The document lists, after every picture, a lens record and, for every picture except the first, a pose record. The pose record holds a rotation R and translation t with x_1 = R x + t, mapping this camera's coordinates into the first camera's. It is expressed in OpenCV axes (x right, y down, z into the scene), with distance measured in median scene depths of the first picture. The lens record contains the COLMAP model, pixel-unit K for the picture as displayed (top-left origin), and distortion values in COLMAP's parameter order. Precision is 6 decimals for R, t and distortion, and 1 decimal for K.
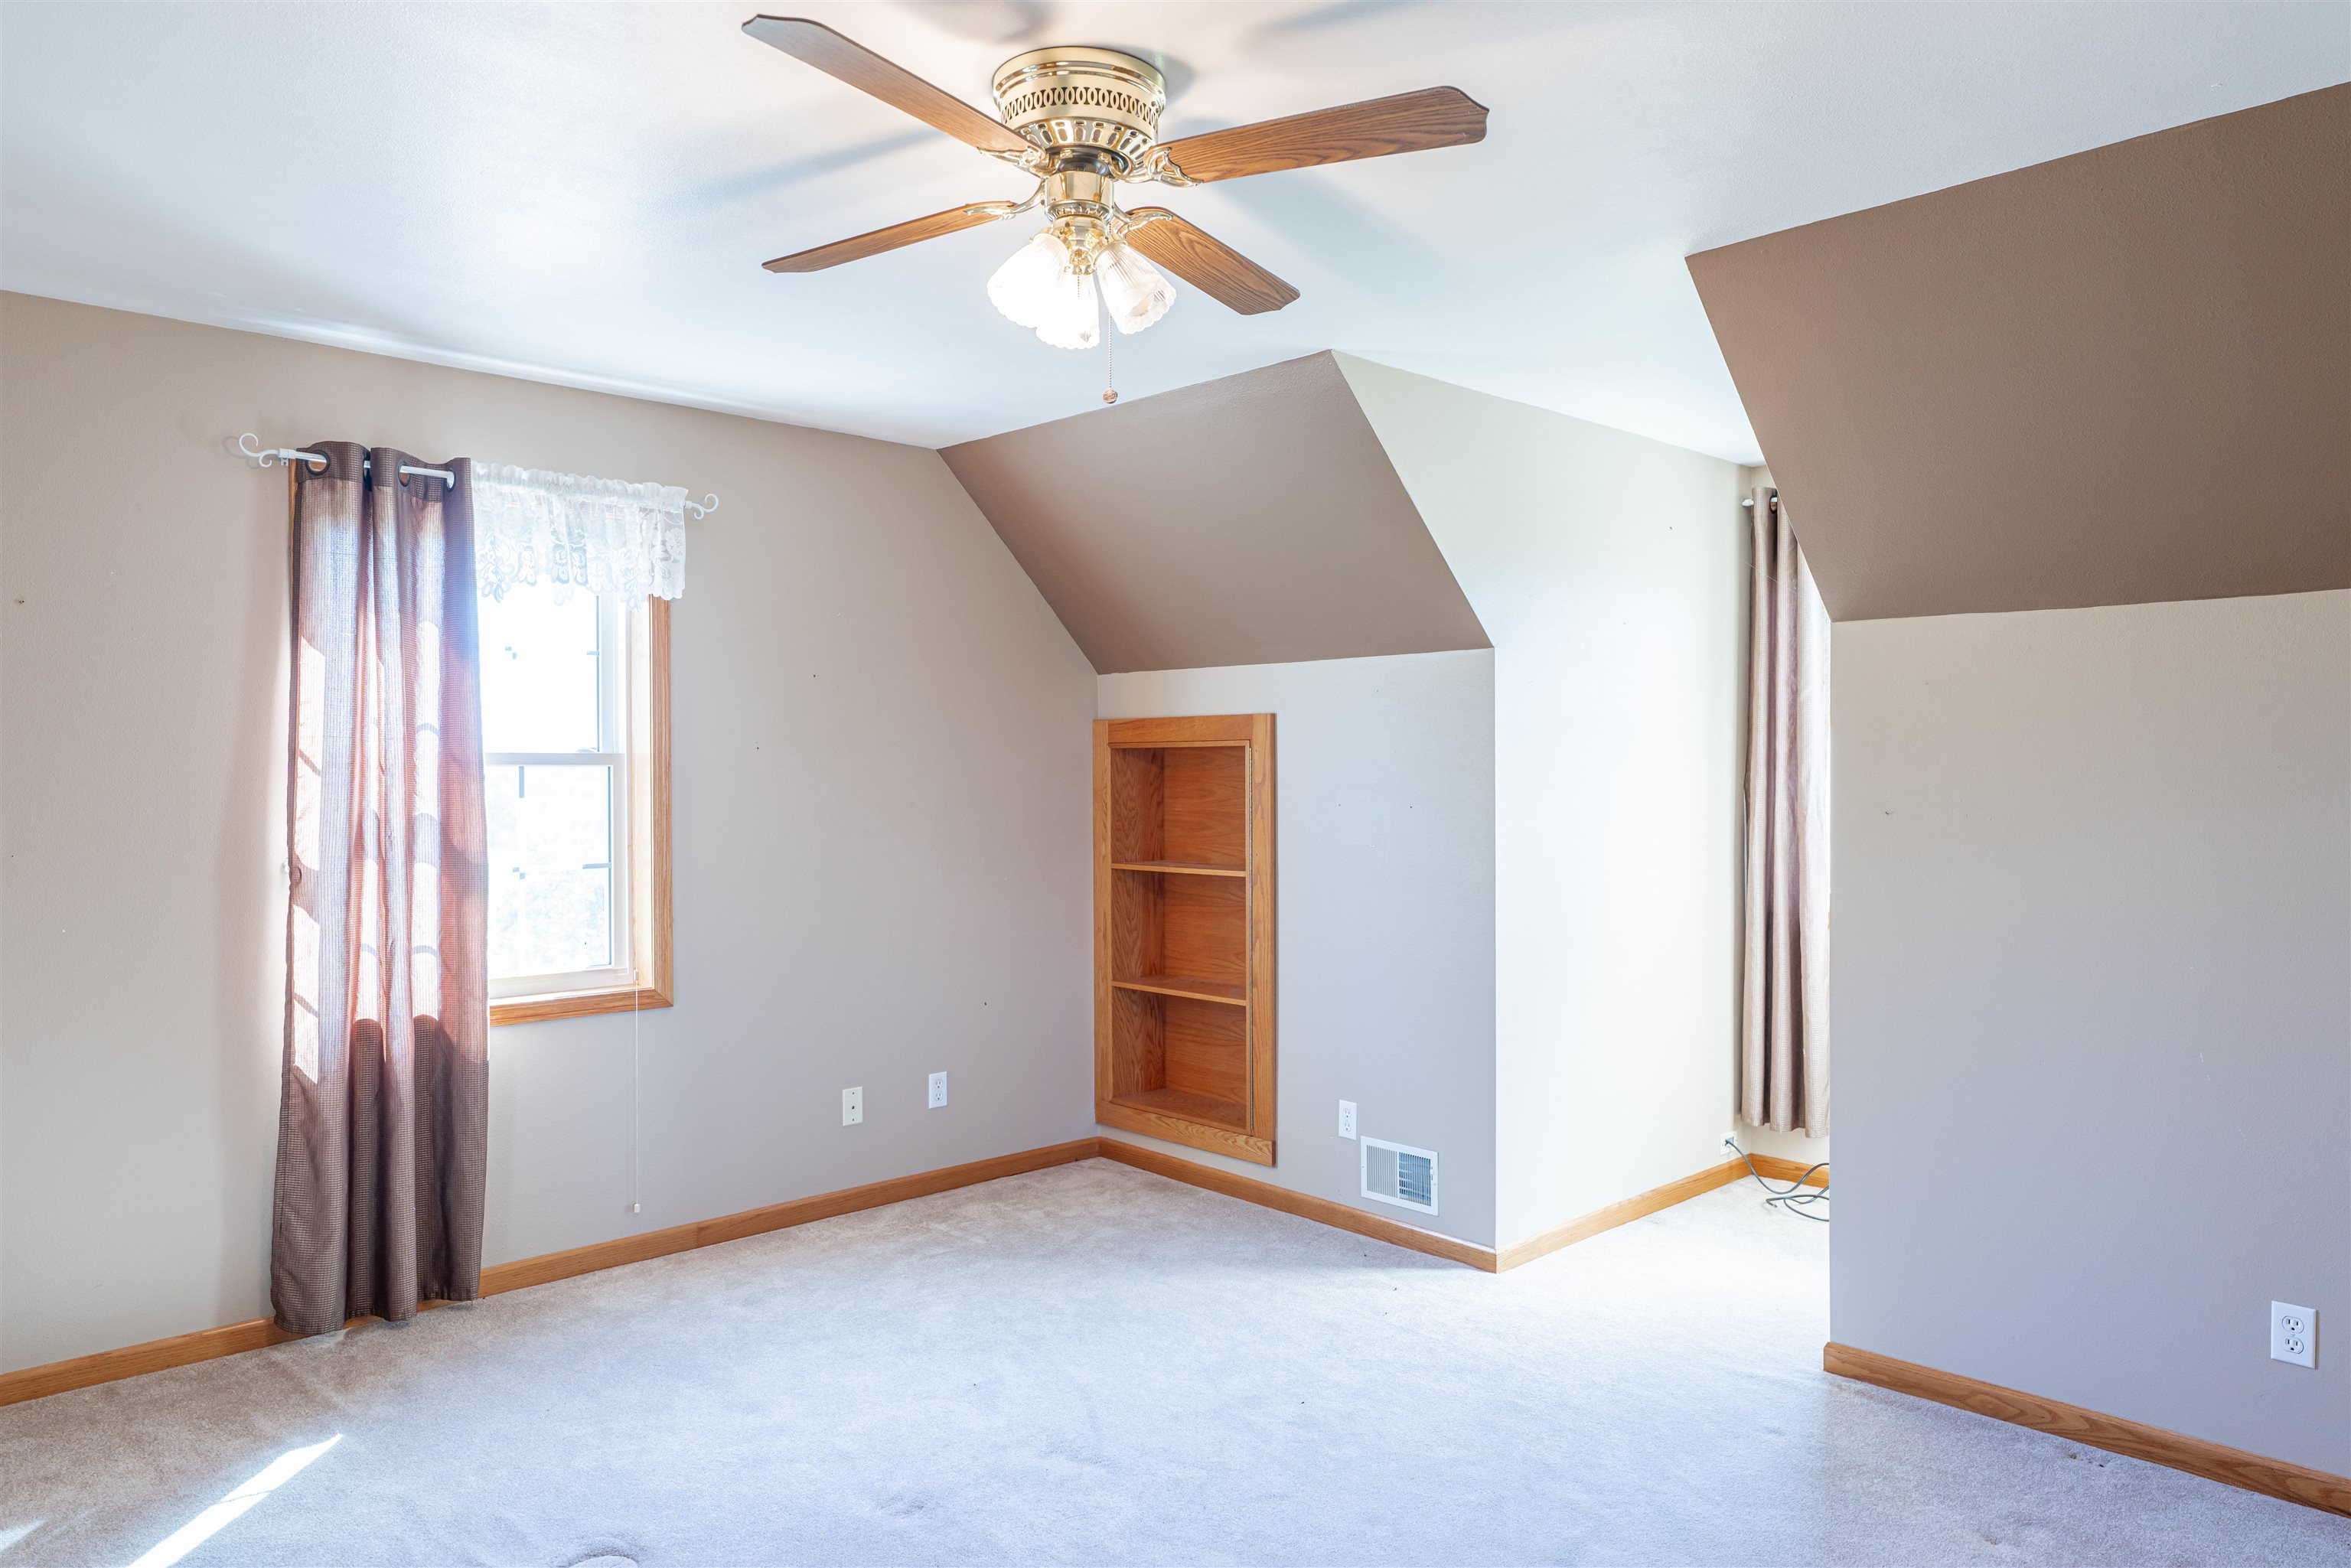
lens RADIAL K [[1543.7, 0, 1168.0], [0, 1543.7, 780.1], [0, 0, 1]] dist [0.000361, 0.001484]
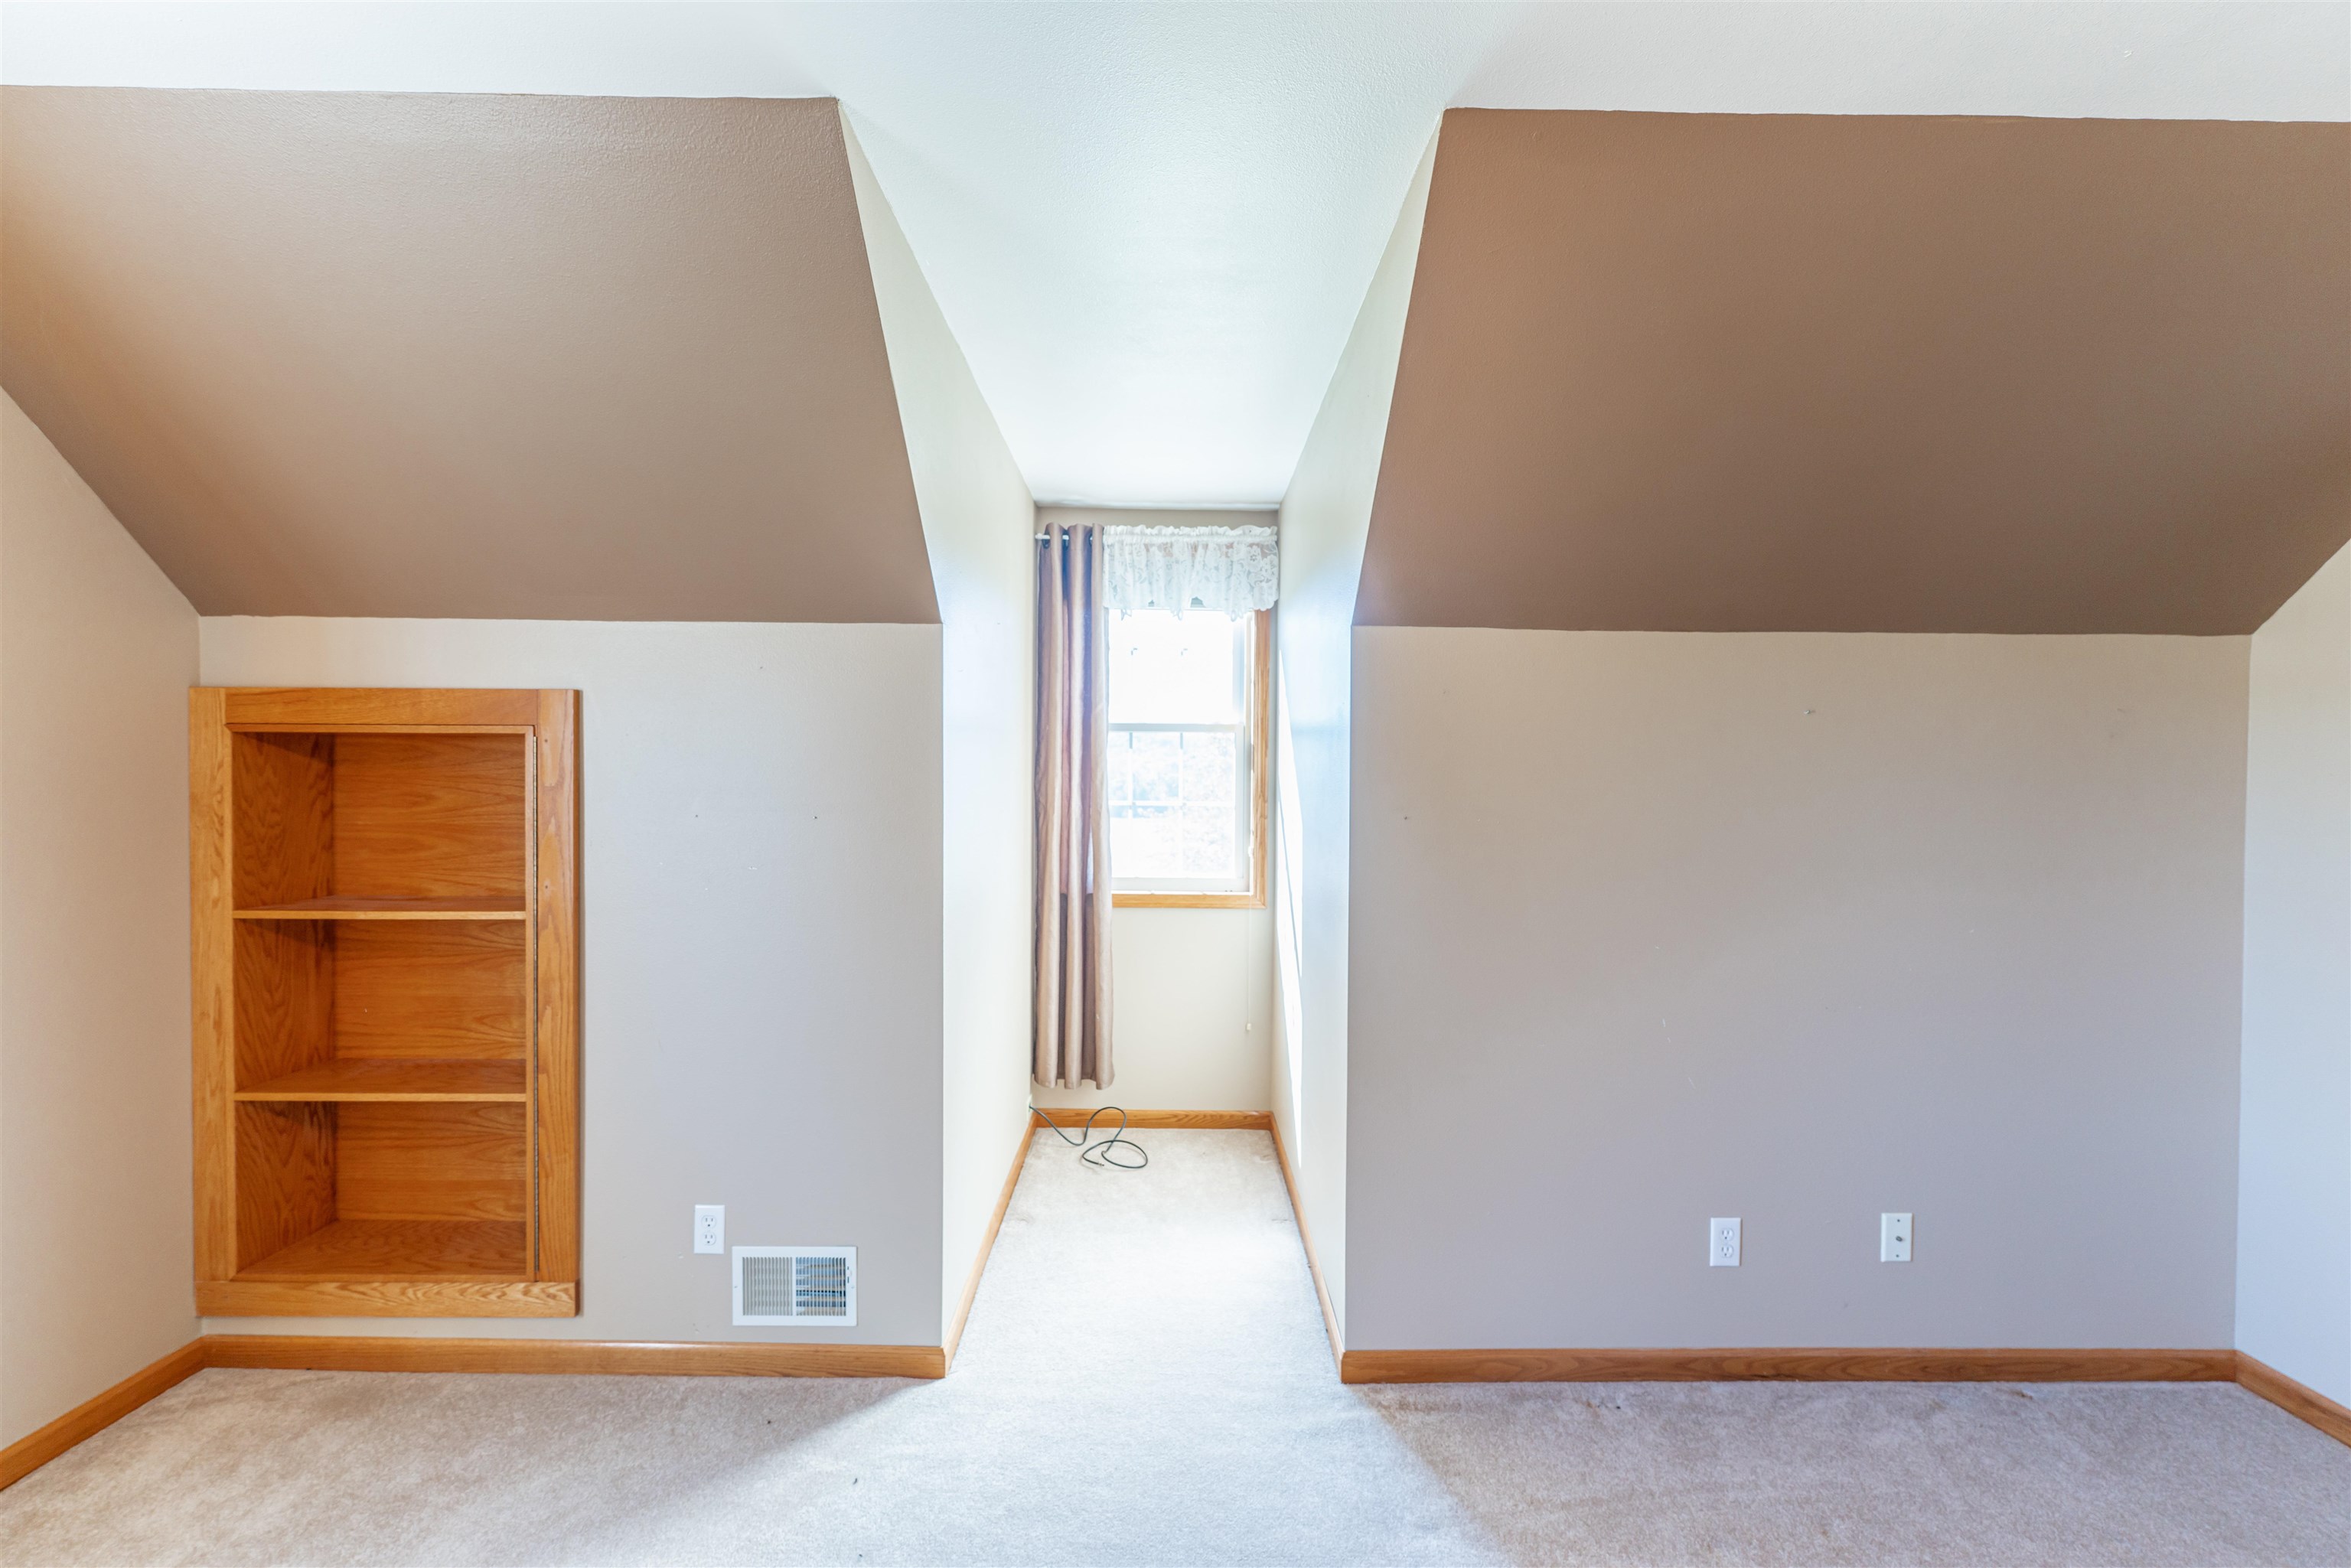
lens RADIAL K [[929.2, 0, 1177.8], [0, 929.2, 784.6], [0, 0, 1]] dist [-0.002139, 0.000222]
pose [[0.676308, -0.001931, 0.736616, -0.064406], [-0.004026, 0.999972, 0.006318, -0.002912], [-0.736608, -0.007239, 0.676281, 0.526207]]
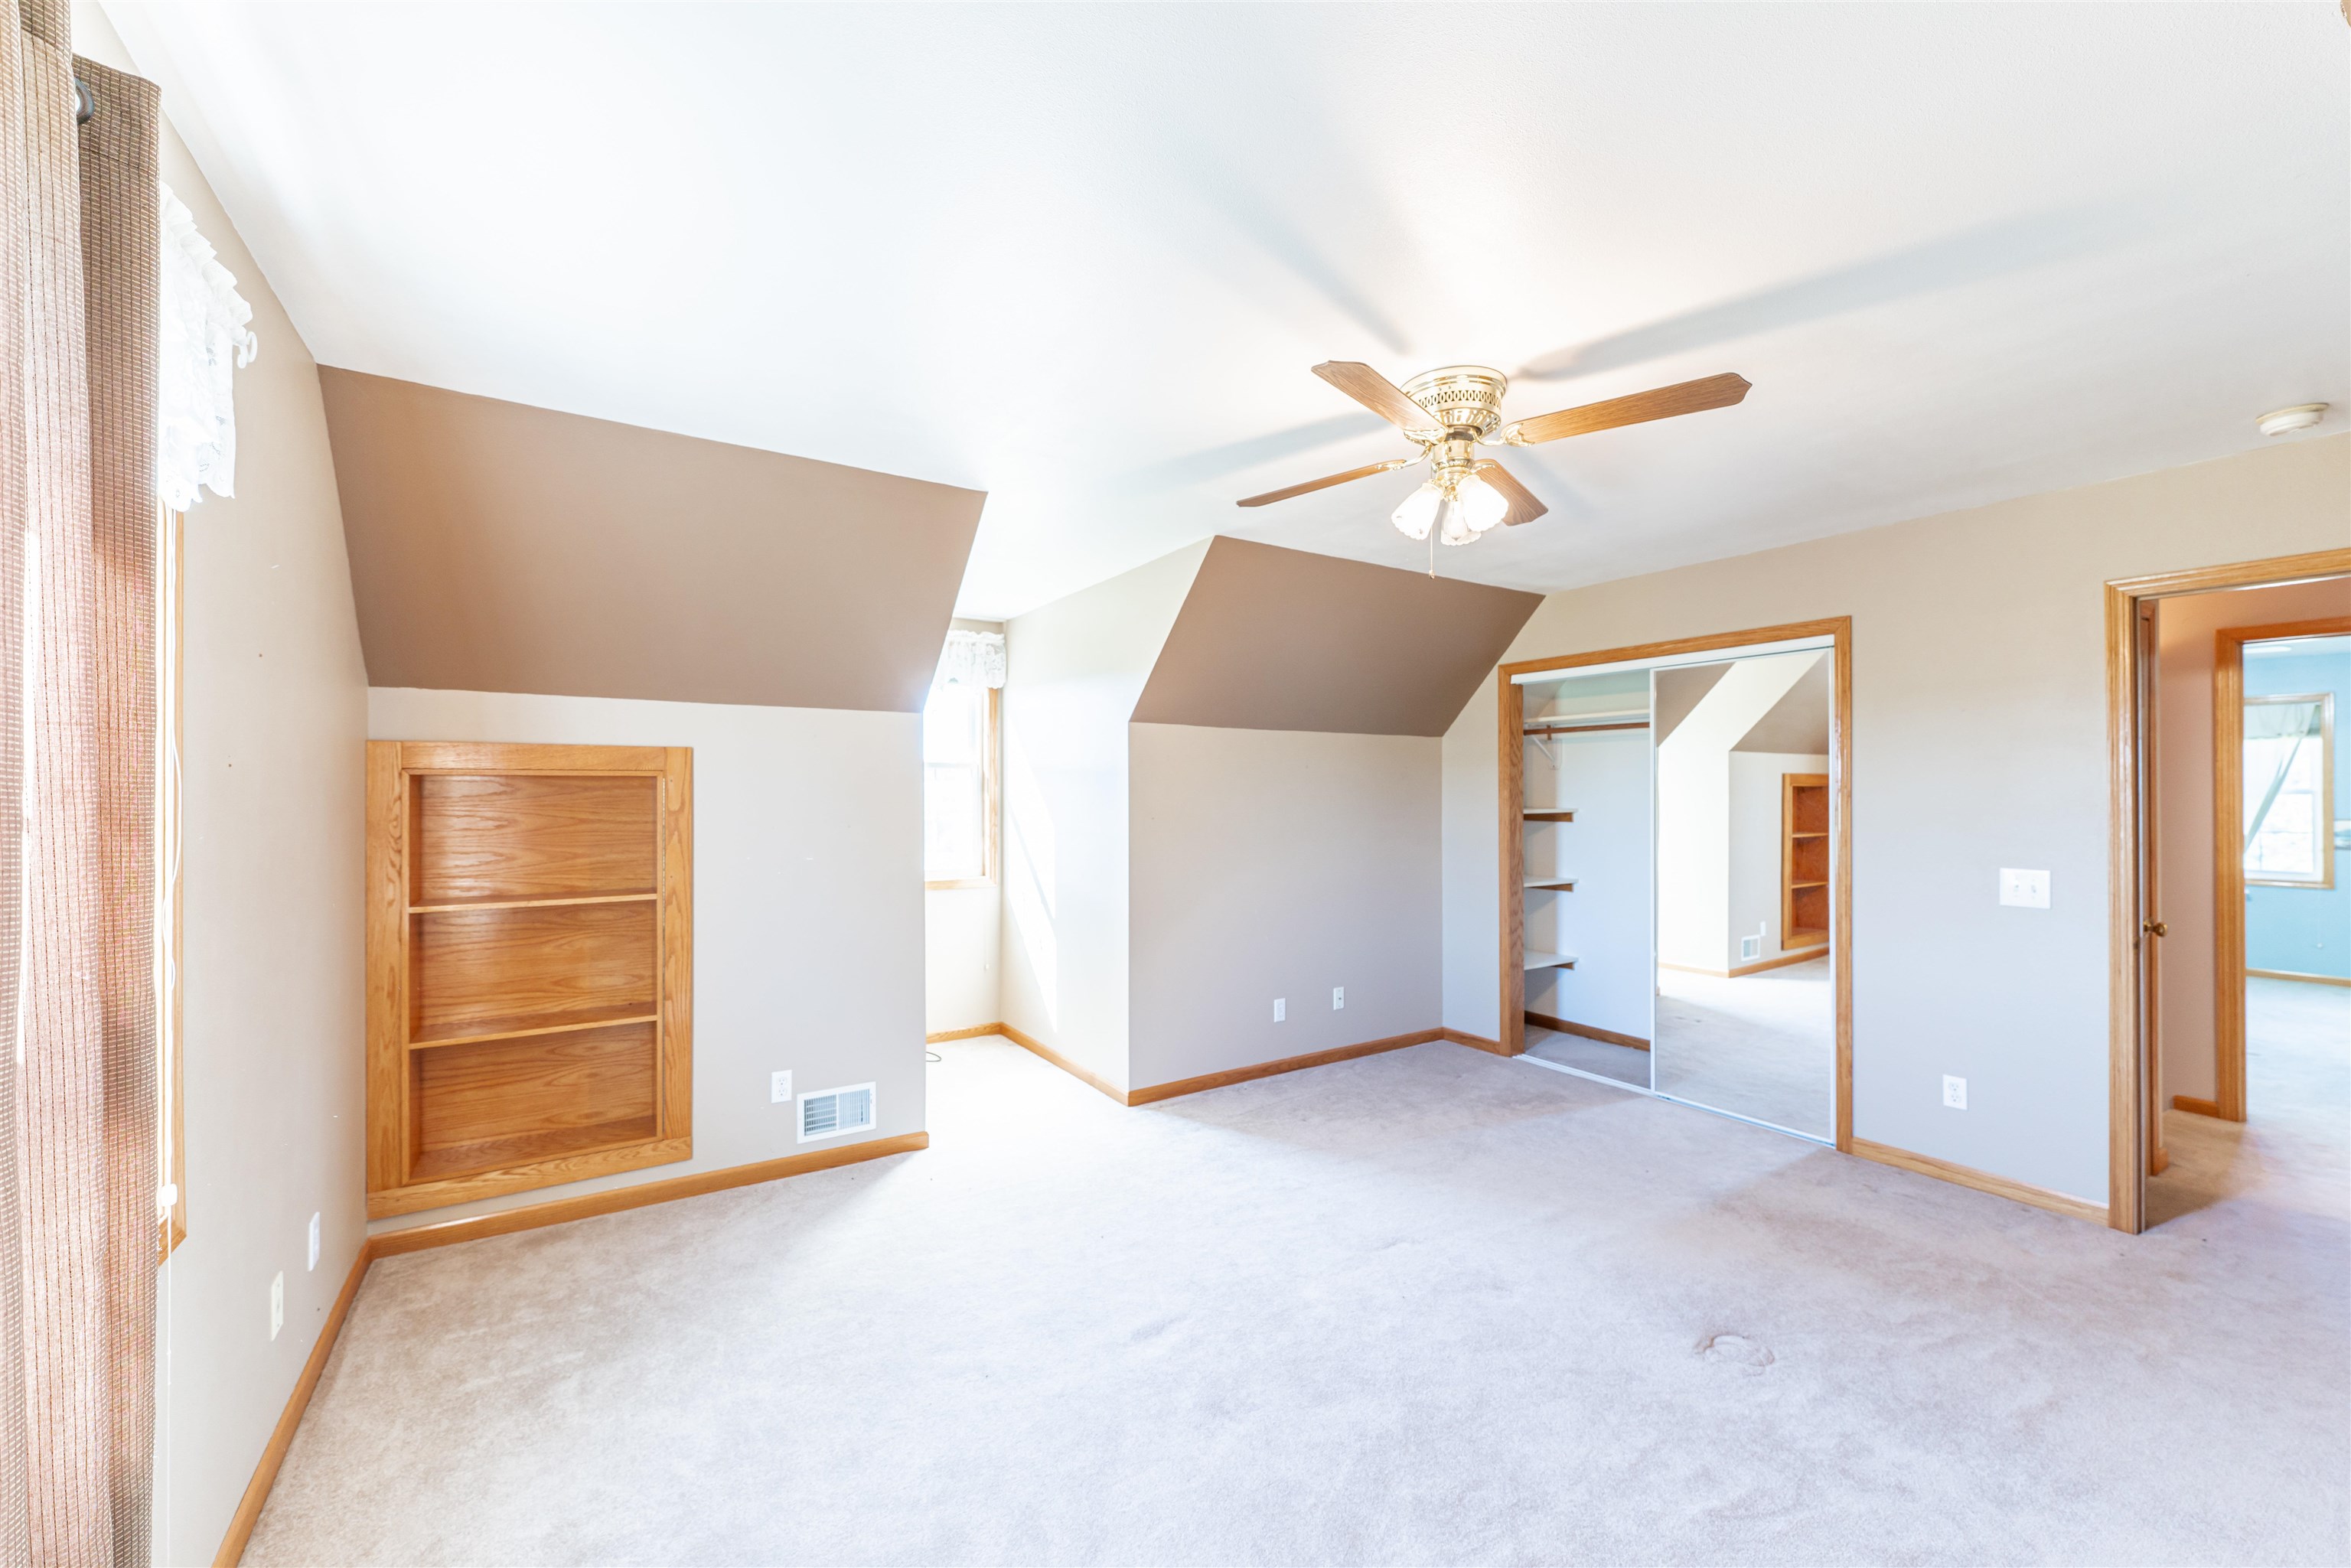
lens RADIAL K [[929.2, 0, 1180.9], [0, 929.2, 786.1], [0, 0, 1]] dist [-0.002139, 0.000222]
pose [[0.172004, 0.008491, 0.985060, -0.555092], [0.007318, 0.999924, -0.009896, -0.006729], [-0.985069, 0.008911, 0.171929, 0.567013]]
